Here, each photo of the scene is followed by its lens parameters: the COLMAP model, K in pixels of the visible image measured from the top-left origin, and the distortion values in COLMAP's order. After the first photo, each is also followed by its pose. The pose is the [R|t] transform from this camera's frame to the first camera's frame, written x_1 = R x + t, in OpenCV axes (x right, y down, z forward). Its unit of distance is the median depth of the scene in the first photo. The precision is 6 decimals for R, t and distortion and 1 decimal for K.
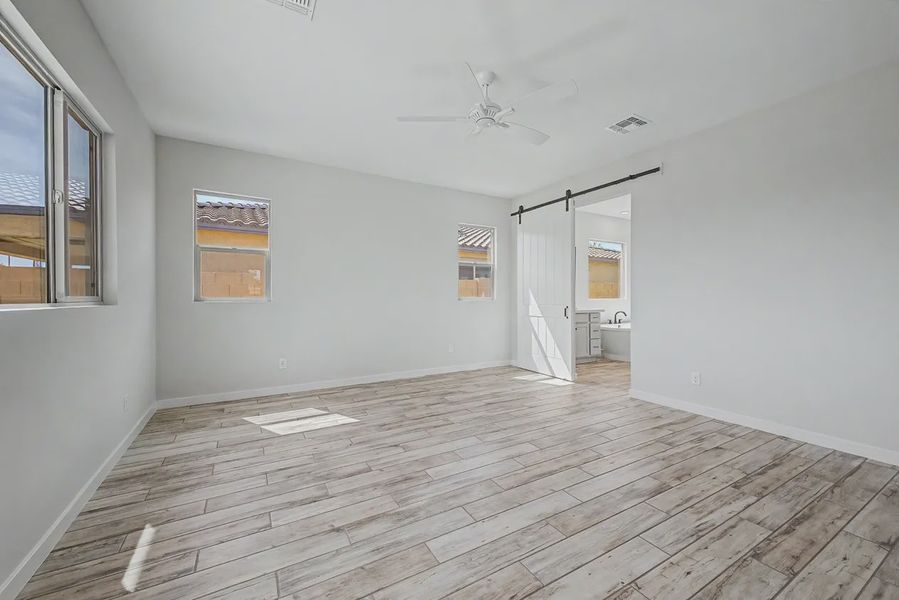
lens RADIAL K [[355.4, 0, 448.6], [0, 355.4, 298.9], [0, 0, 1]] dist [0.013248, -0.003098]
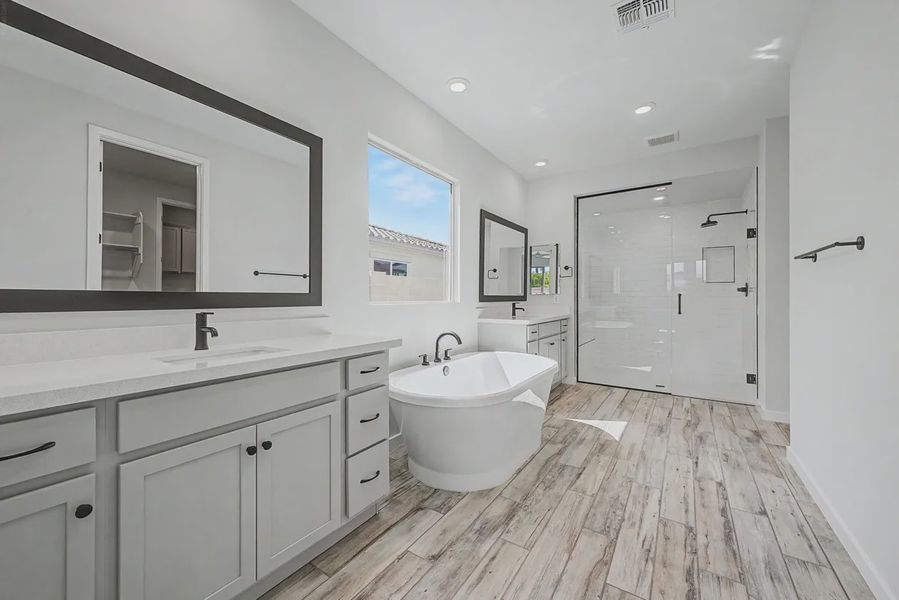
lens RADIAL K [[355.4, 0, 448.6], [0, 355.4, 298.9], [0, 0, 1]] dist [0.013248, -0.003098]
pose [[0.897995, -0.001308, 0.440003, 0.336117], [0.001638, 0.999999, -0.000371, -0.003859], [-0.440002, 0.001054, 0.897996, 0.701814]]
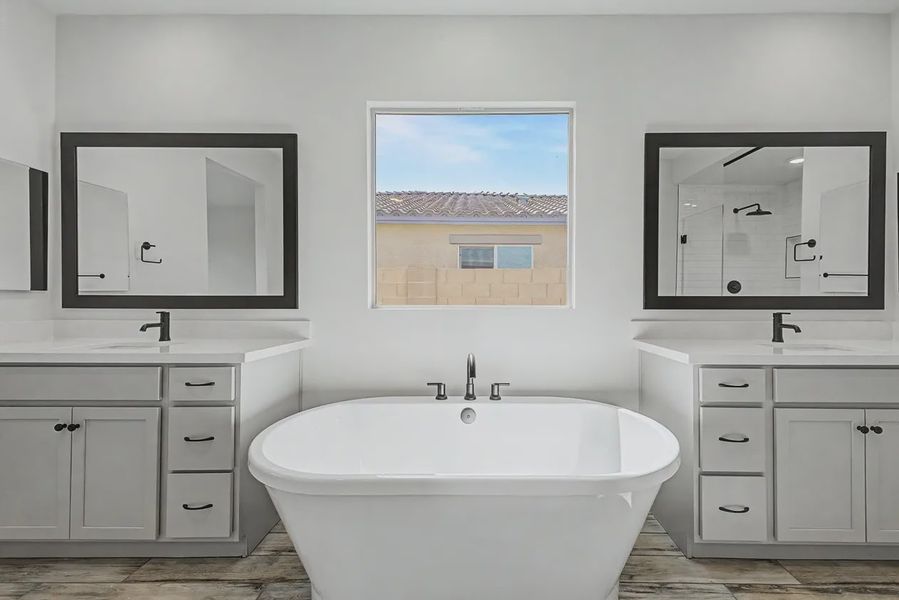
lens RADIAL K [[355.4, 0, 448.6], [0, 355.4, 298.9], [0, 0, 1]] dist [0.013248, -0.003098]
pose [[0.857144, 0.003470, -0.515064, 0.664456], [-0.004275, 0.999991, -0.000377, -0.007002], [0.515058, 0.002525, 0.857151, 0.851865]]
